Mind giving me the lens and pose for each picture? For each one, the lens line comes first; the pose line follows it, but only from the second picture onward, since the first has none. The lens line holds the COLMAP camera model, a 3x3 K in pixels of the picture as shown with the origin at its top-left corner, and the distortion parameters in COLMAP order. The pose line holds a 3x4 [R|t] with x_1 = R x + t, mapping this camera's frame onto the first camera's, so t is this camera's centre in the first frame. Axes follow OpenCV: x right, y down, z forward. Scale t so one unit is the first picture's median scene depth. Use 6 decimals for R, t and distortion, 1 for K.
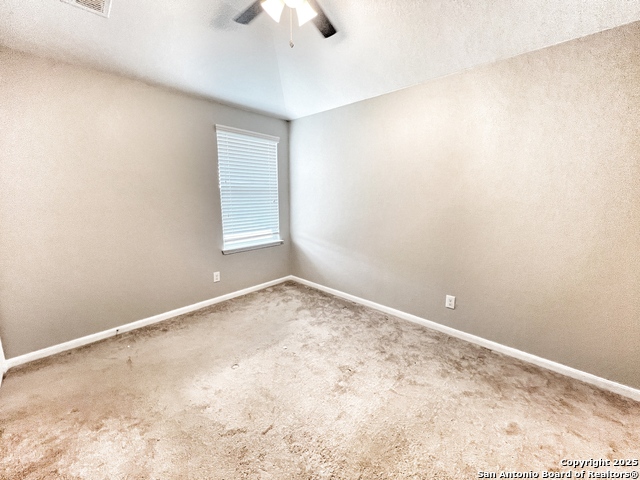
lens RADIAL K [[256.8, 0, 318.4], [0, 256.8, 237.7], [0, 0, 1]] dist [-0.002638, -0.000131]
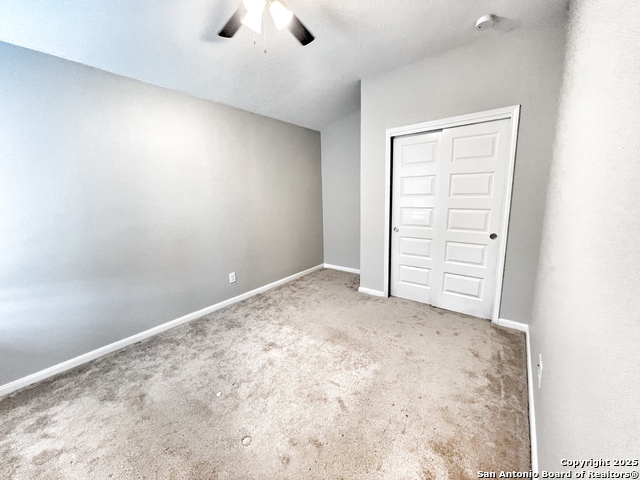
lens RADIAL K [[256.8, 0, 320.4], [0, 256.8, 234.9], [0, 0, 1]] dist [-0.002638, -0.000131]
pose [[-0.101143, -0.155002, 0.982723, -0.710344], [0.196169, 0.965288, 0.172442, -0.086157], [-0.975340, 0.210221, -0.067225, 0.557751]]
